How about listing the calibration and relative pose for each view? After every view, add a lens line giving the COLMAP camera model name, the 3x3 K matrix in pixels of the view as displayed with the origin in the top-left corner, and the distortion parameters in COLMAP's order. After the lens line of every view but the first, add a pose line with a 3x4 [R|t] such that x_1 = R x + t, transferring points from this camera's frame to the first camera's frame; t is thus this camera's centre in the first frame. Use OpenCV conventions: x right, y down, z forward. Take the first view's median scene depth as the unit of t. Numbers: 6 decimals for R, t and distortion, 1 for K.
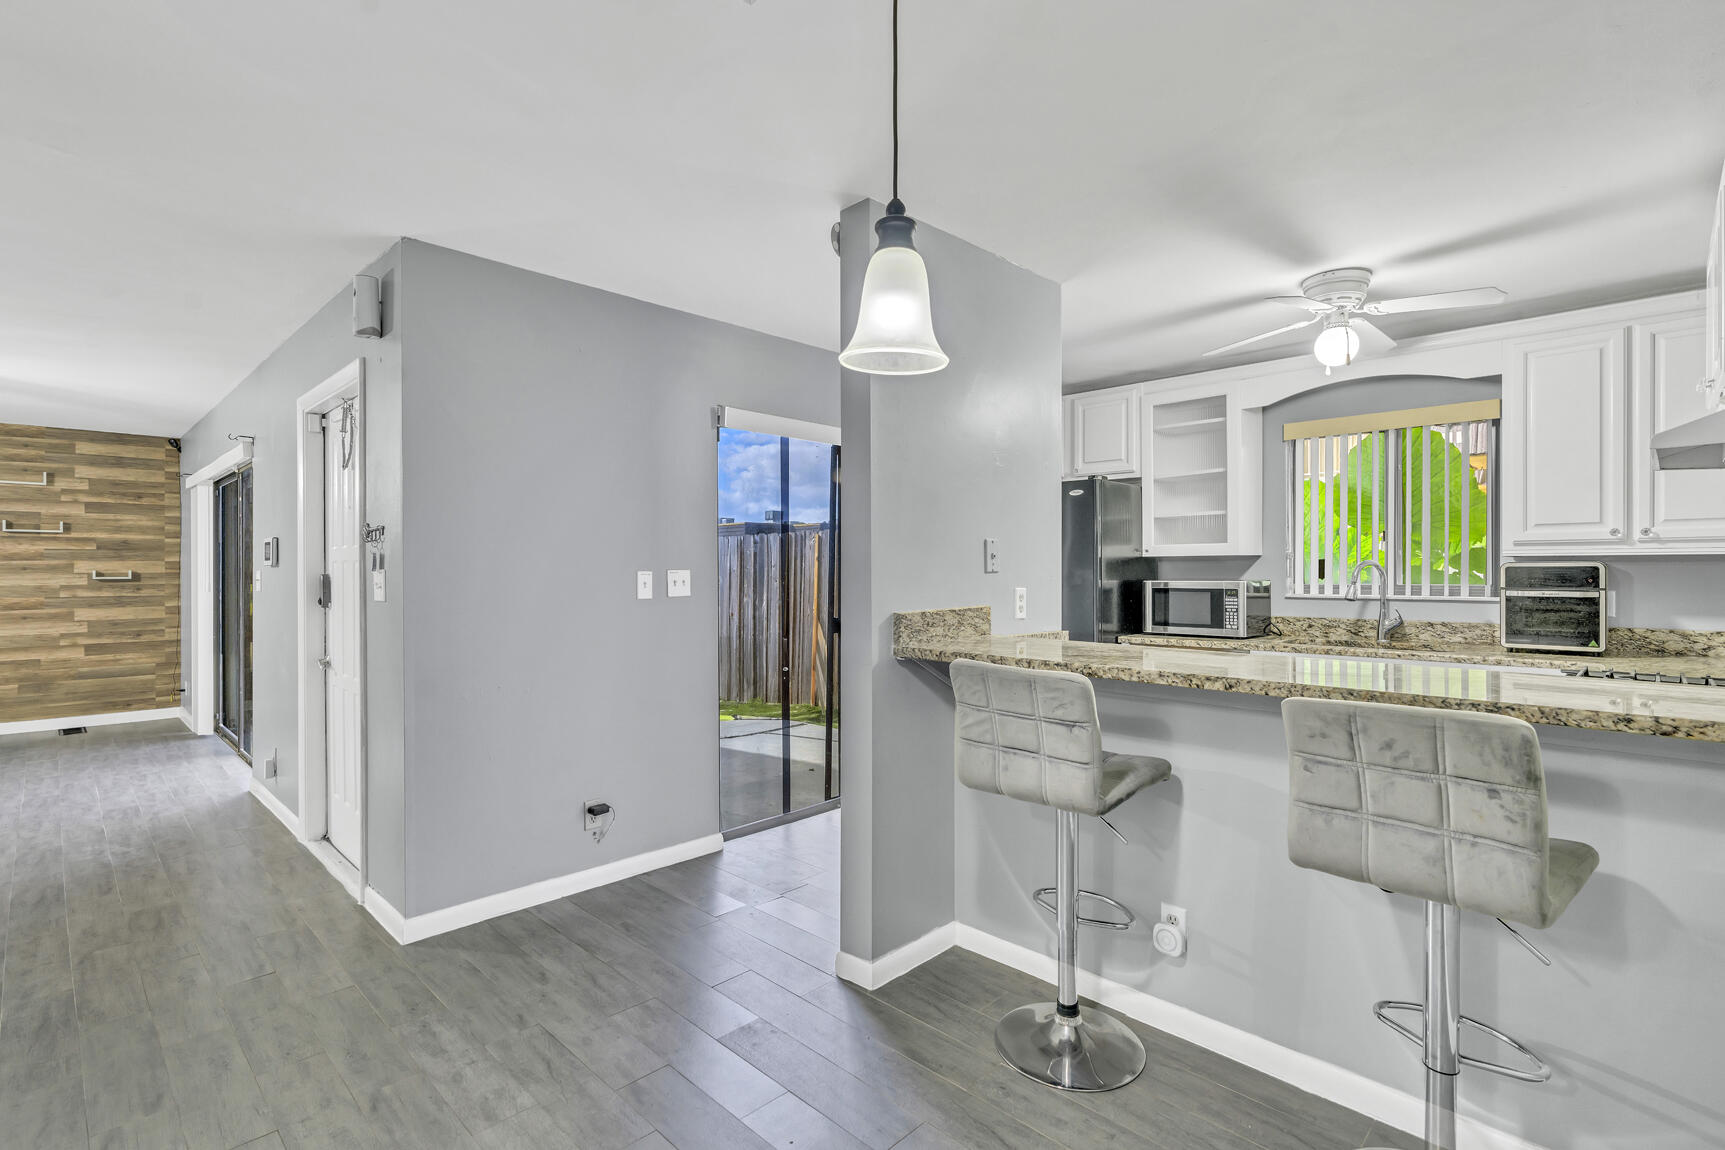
lens RADIAL K [[801.4, 0, 858.1], [0, 801.4, 581.2], [0, 0, 1]] dist [-0.009830, 0.001801]
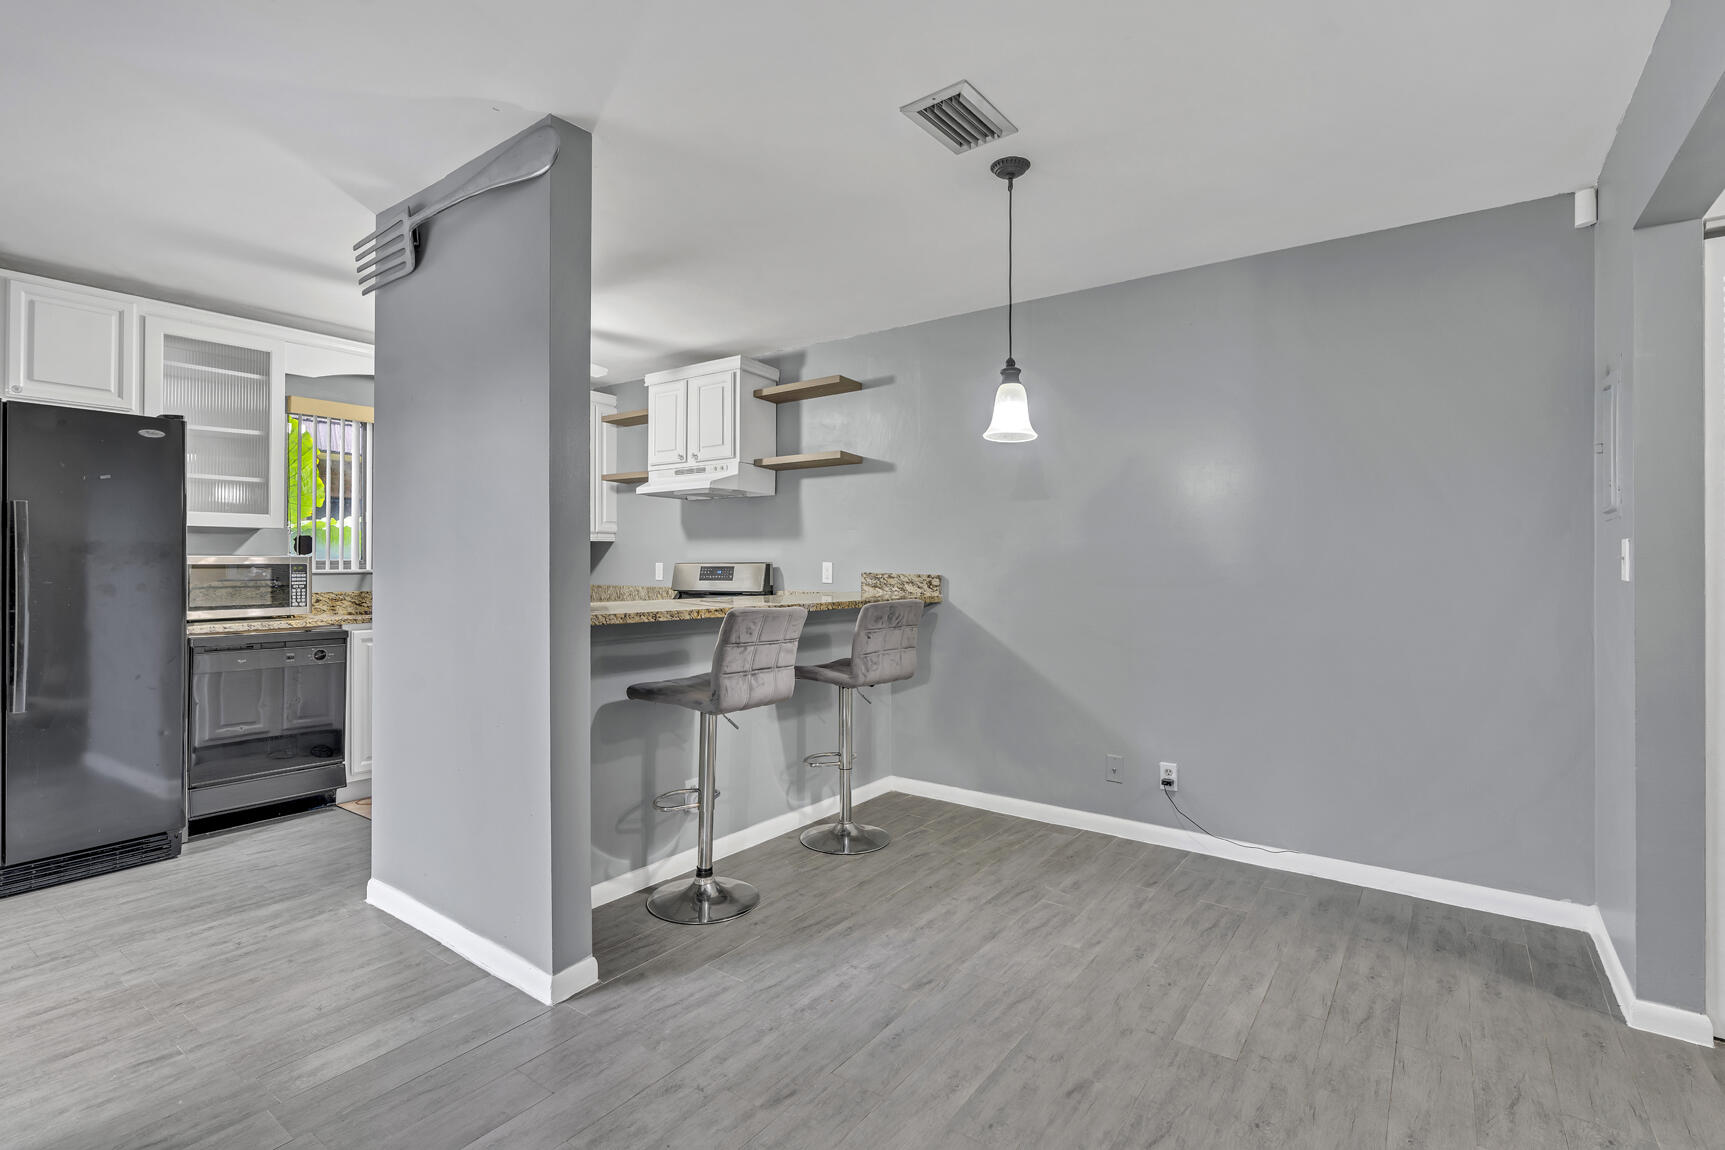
lens RADIAL K [[801.4, 0, 852.6], [0, 801.4, 566.8], [0, 0, 1]] dist [-0.009830, 0.001801]
pose [[-0.143500, -0.006672, 0.989628, -0.771992], [0.008907, 0.999928, 0.008032, 0.015411], [-0.989610, 0.009967, -0.143431, 0.675679]]
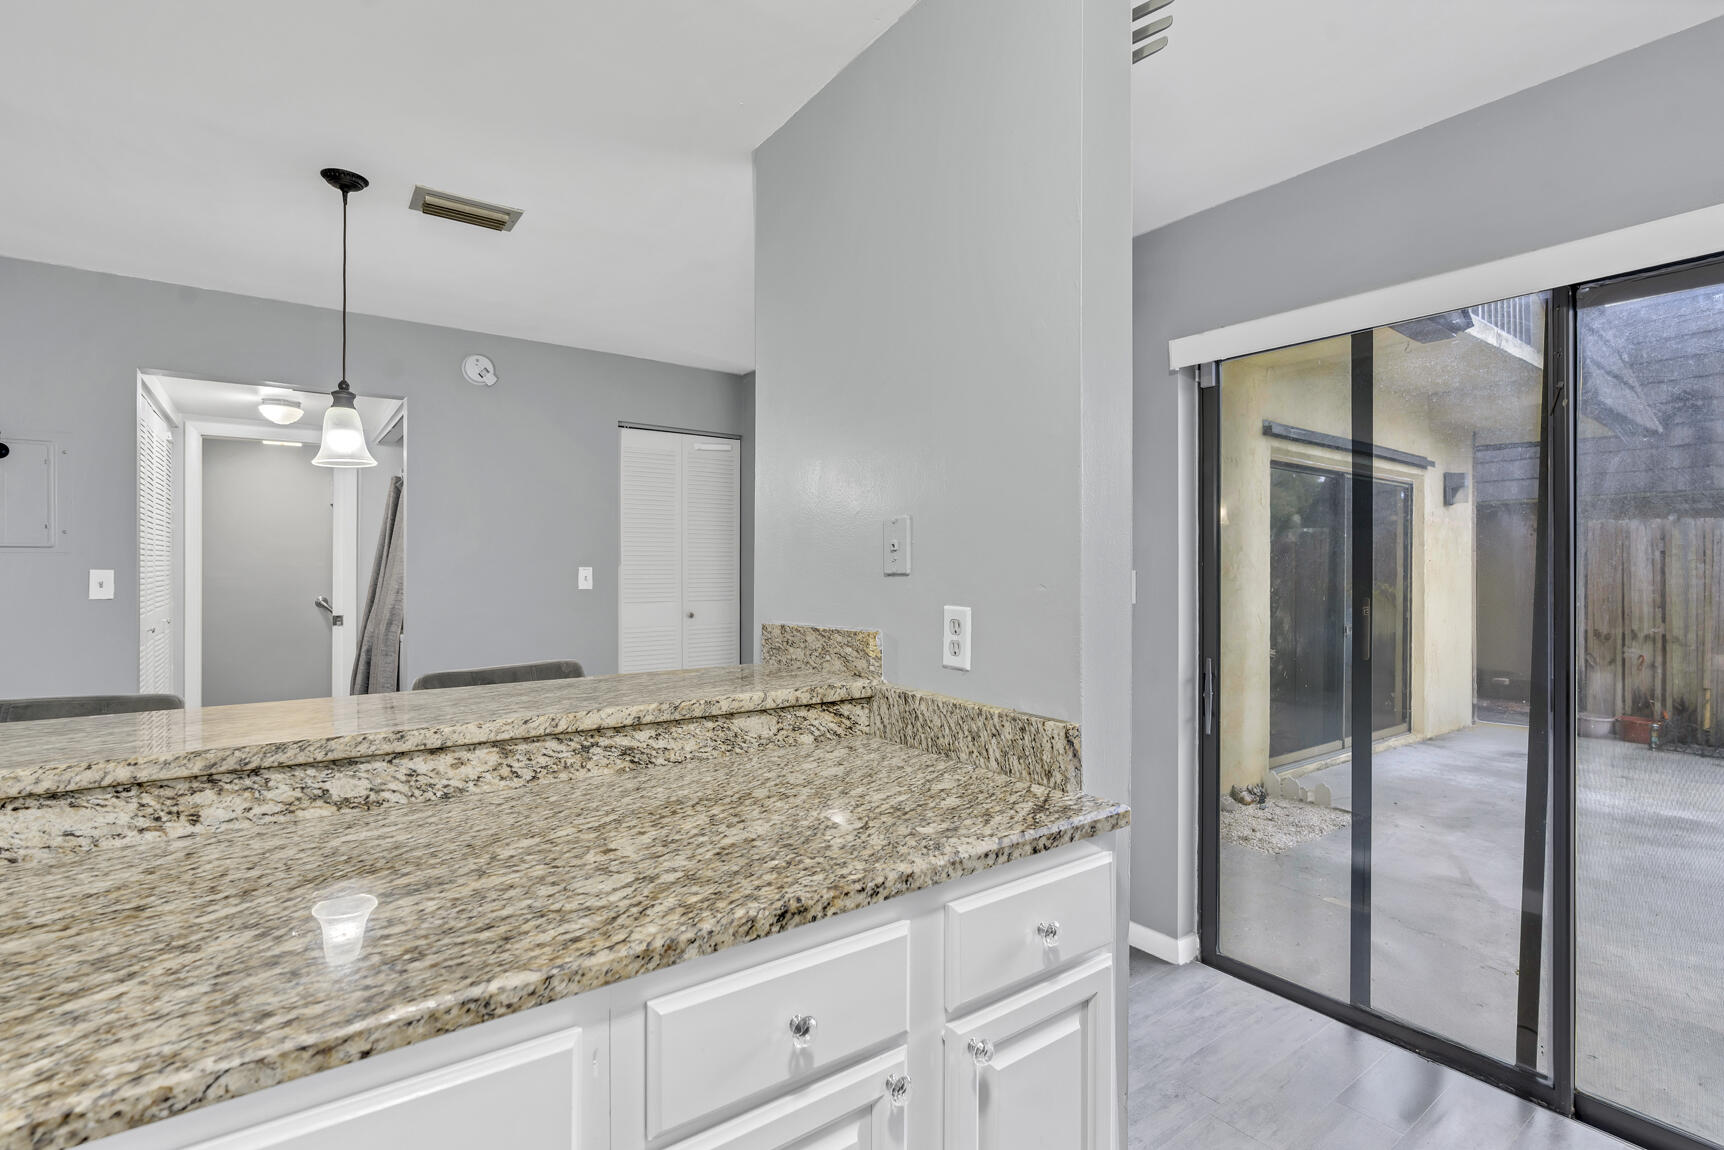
lens RADIAL K [[800.9, 0, 854.7], [0, 800.9, 589.4], [0, 0, 1]] dist [-0.009830, 0.001801]
pose [[-0.182281, 0.022928, -0.982979, 0.699622], [-0.015404, 0.999539, 0.026171, -0.014264], [0.983126, 0.019912, -0.181843, 1.022248]]
